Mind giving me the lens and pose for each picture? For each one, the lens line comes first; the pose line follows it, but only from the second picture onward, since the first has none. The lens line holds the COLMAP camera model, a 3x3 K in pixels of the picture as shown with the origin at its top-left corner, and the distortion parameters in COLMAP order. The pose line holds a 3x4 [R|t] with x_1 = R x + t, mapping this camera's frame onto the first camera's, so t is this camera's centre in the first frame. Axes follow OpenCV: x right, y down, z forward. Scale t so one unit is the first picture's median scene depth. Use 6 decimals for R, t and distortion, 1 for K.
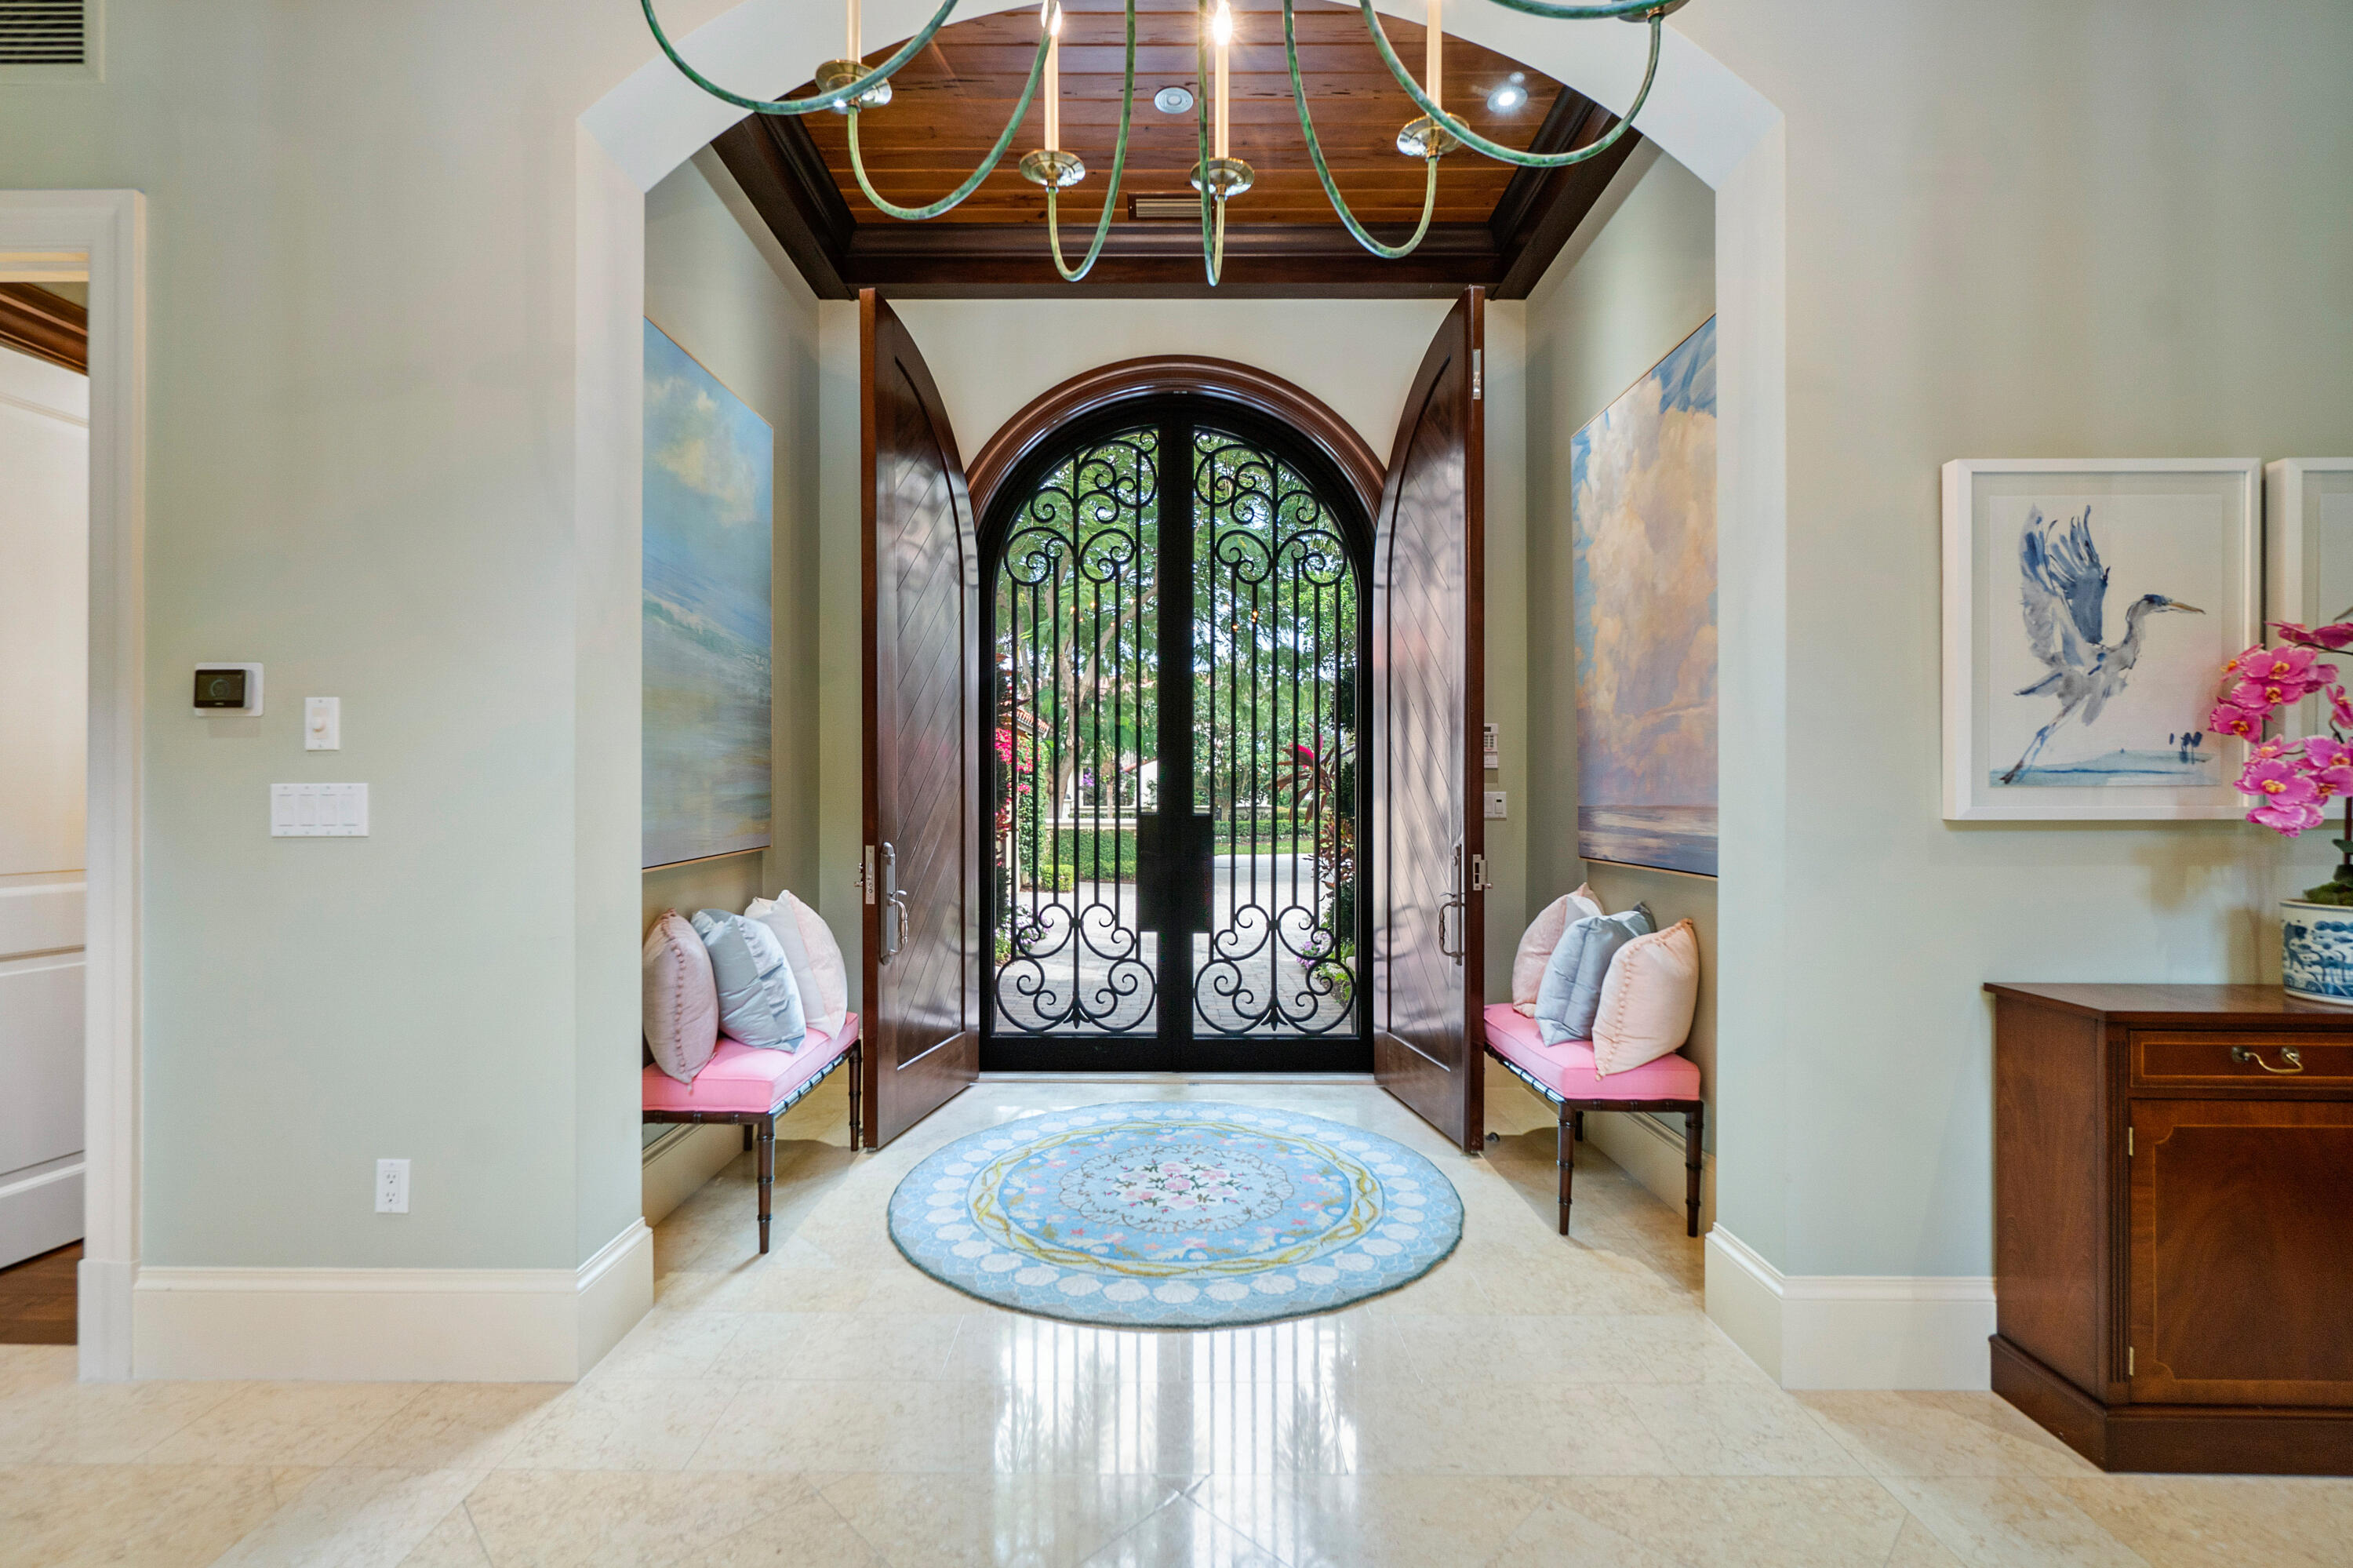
lens RADIAL K [[1029.5, 0, 1154.0], [0, 1029.5, 781.8], [0, 0, 1]] dist [0.001771, 0.000029]
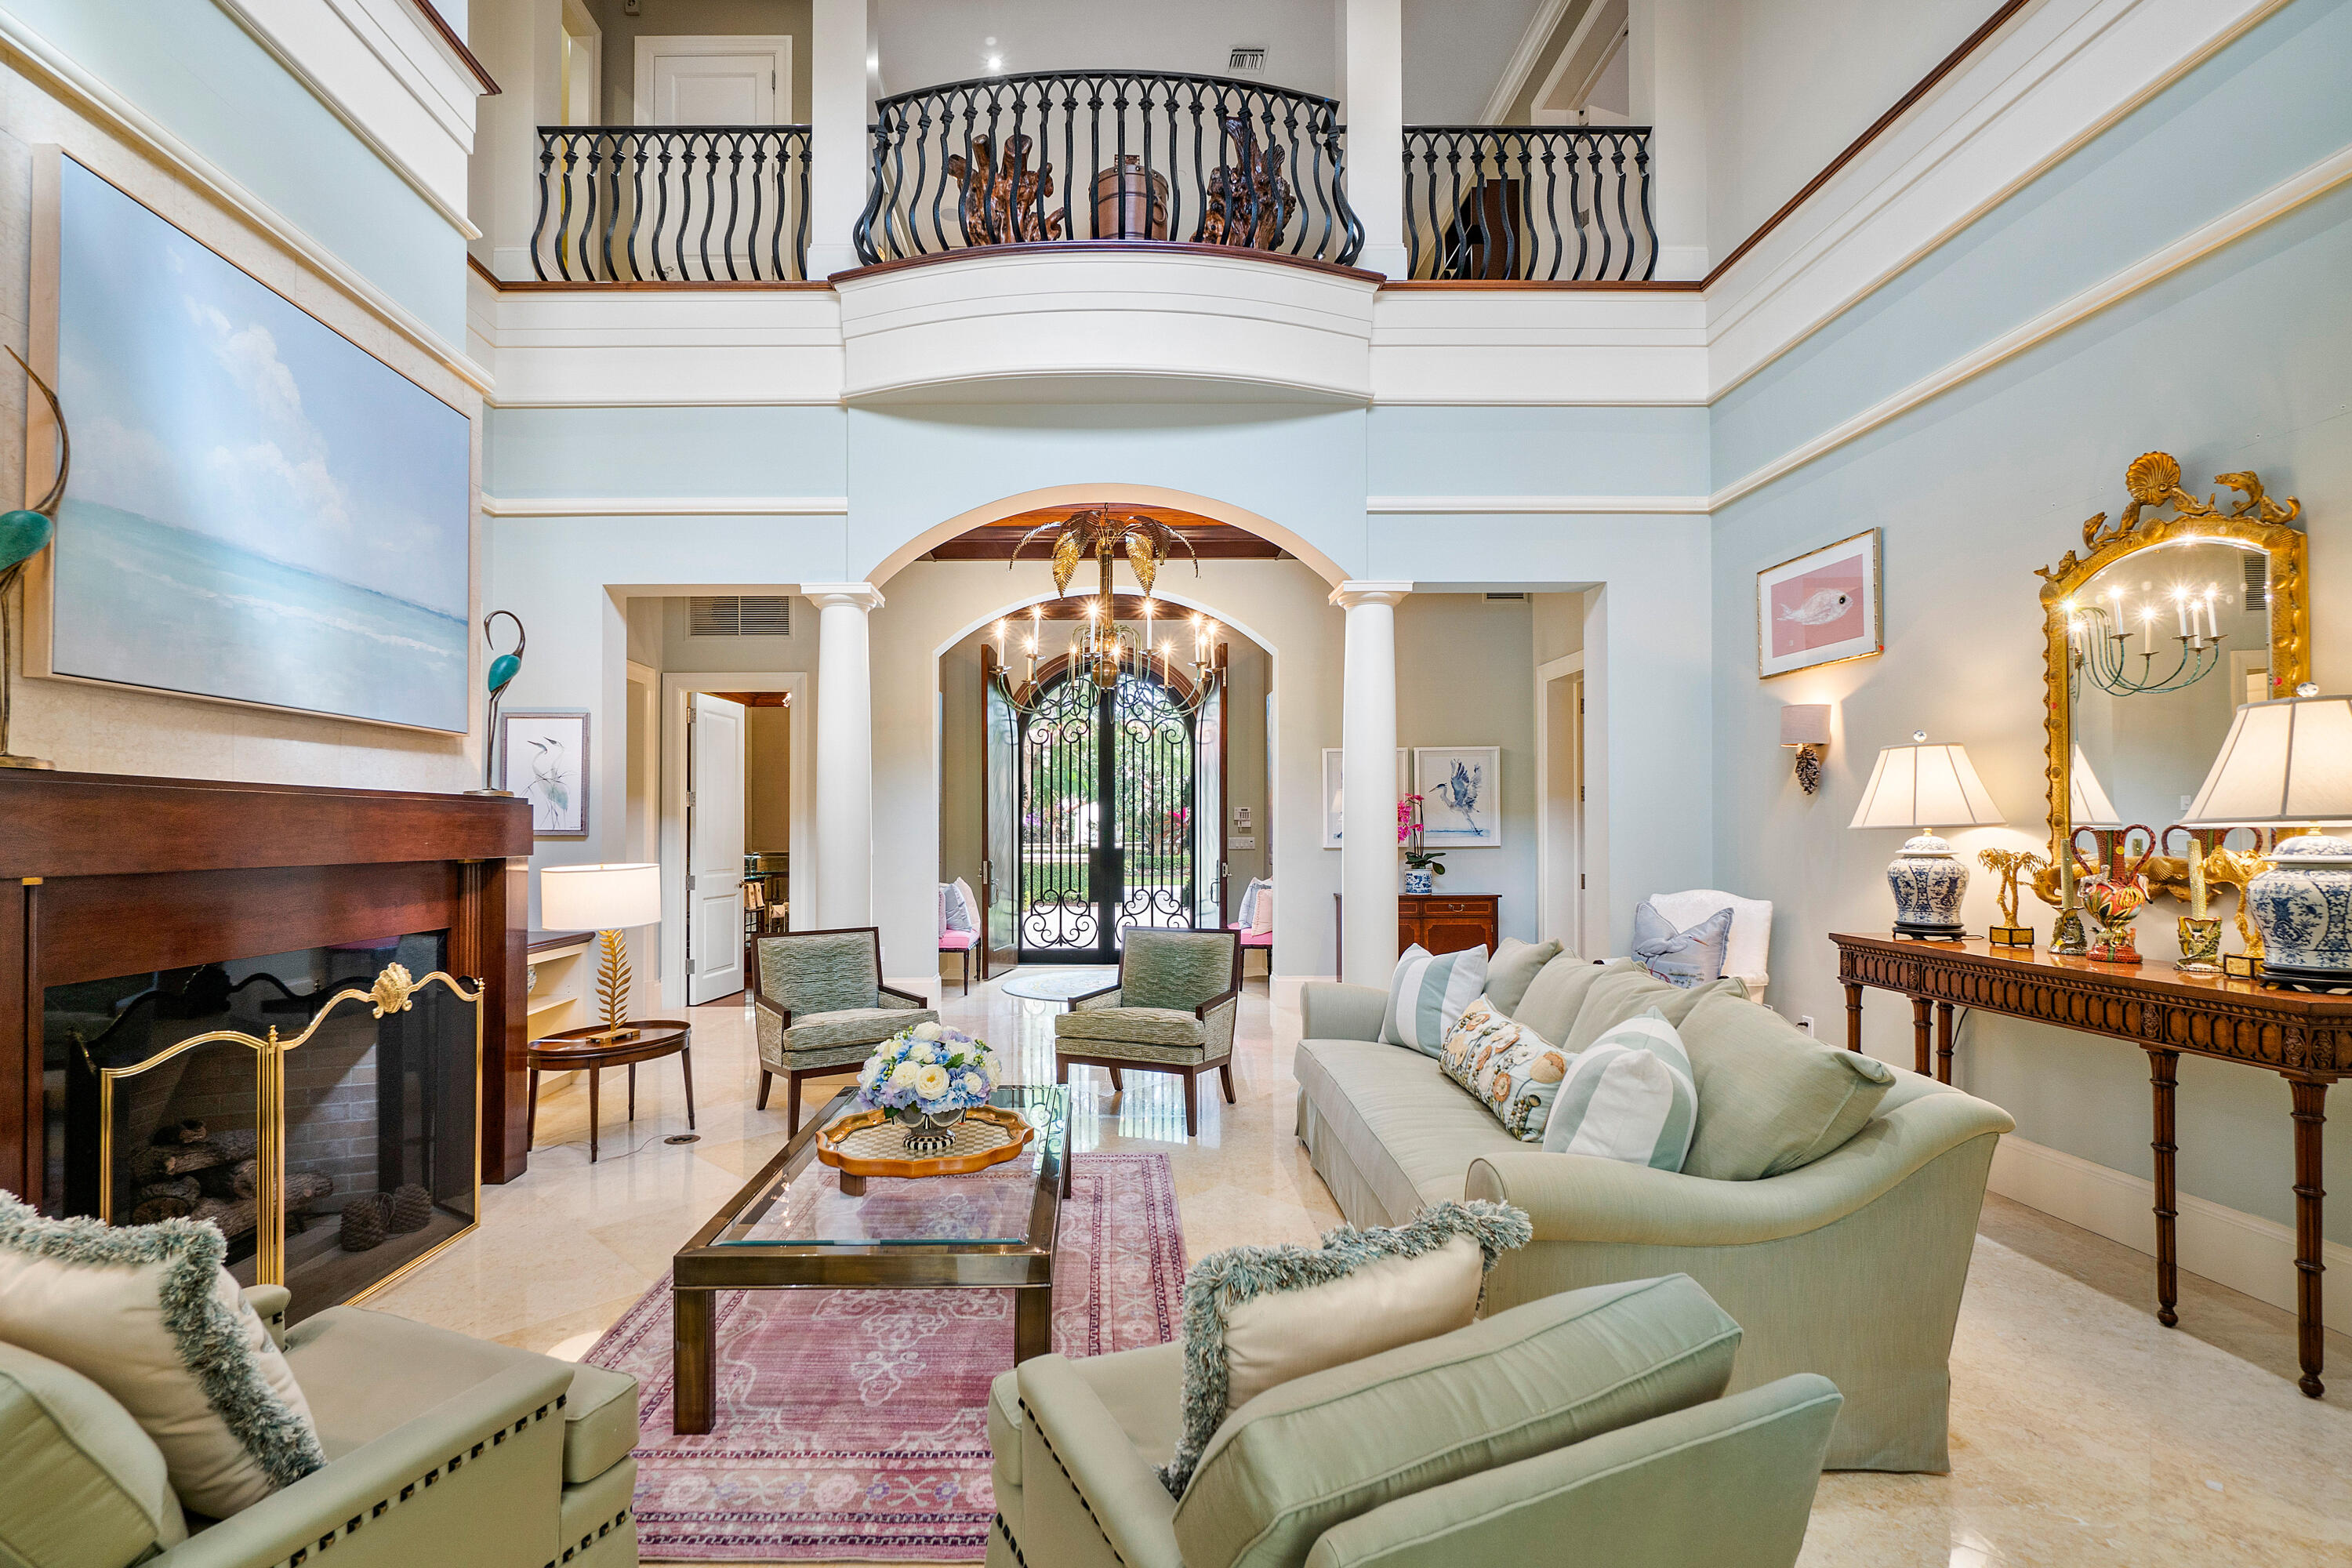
lens RADIAL K [[1029.0, 0, 1153.5], [0, 1029.0, 781.8], [0, 0, 1]] dist [0.001771, 0.000029]
pose [[0.998319, 0.001818, 0.057936, -0.006174], [0.000204, 0.999392, -0.034875, -0.032957], [-0.057964, 0.034828, 0.997711, -1.186218]]
